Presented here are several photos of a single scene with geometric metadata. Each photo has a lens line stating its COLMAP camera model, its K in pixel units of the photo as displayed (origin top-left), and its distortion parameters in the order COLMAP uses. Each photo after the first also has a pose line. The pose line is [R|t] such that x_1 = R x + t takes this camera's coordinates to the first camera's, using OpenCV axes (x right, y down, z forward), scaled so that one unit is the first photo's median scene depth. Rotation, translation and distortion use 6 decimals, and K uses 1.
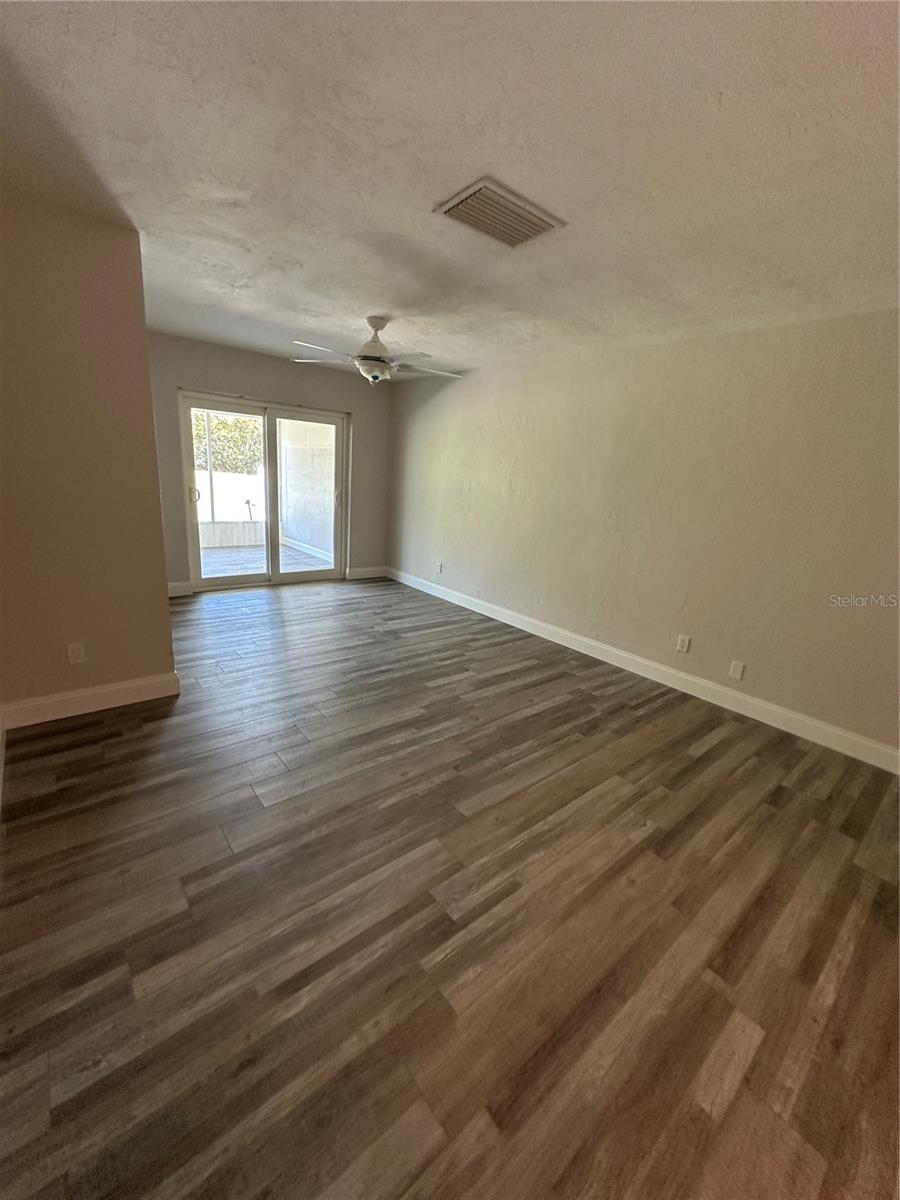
lens RADIAL K [[479.8, 0, 448.6], [0, 479.8, 602.9], [0, 0, 1]] dist [-0.004599, 0.001216]
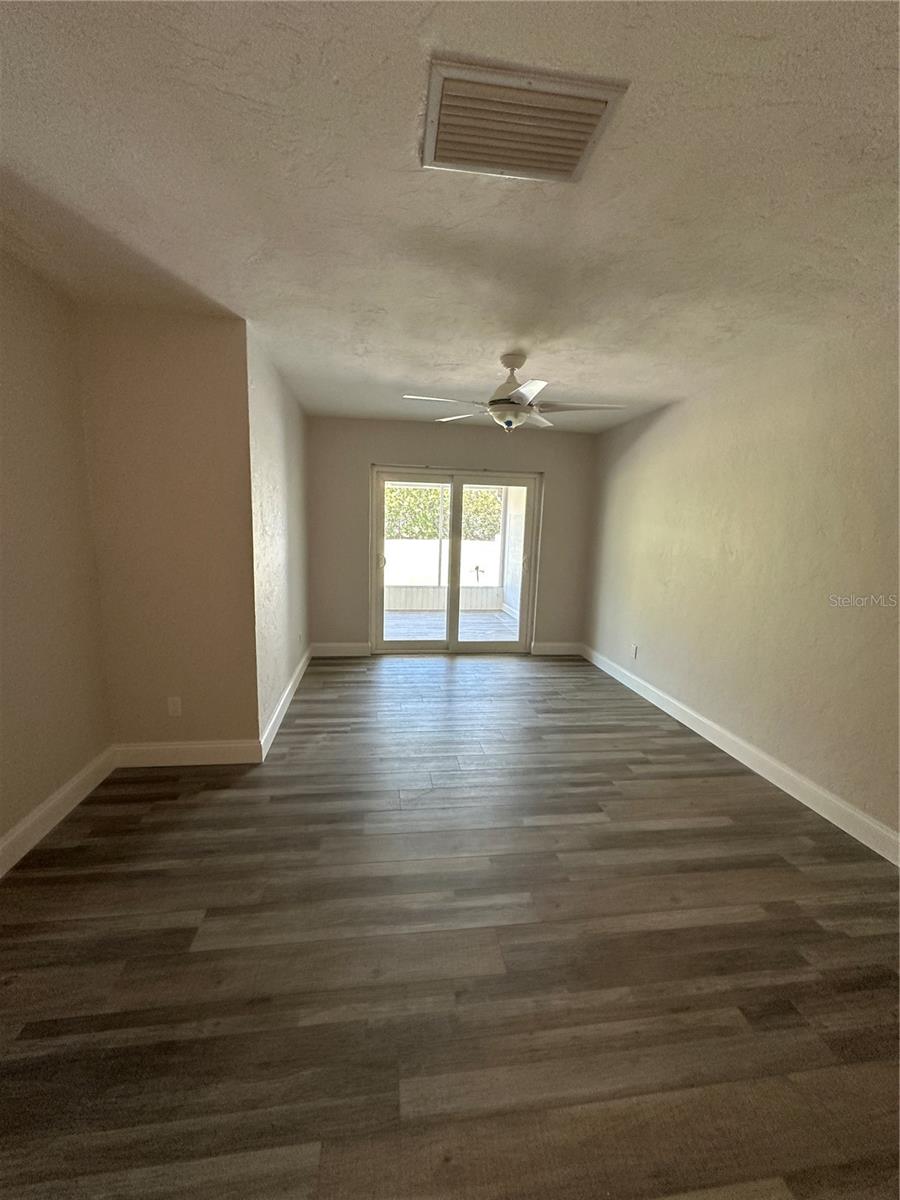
lens RADIAL K [[479.8, 0, 456.4], [0, 479.8, 599.7], [0, 0, 1]] dist [-0.004599, 0.001216]
pose [[0.849409, 0.035758, -0.526522, 0.214153], [-0.110528, 0.987629, -0.111235, -0.057019], [0.516030, 0.152680, 0.842853, 0.276831]]
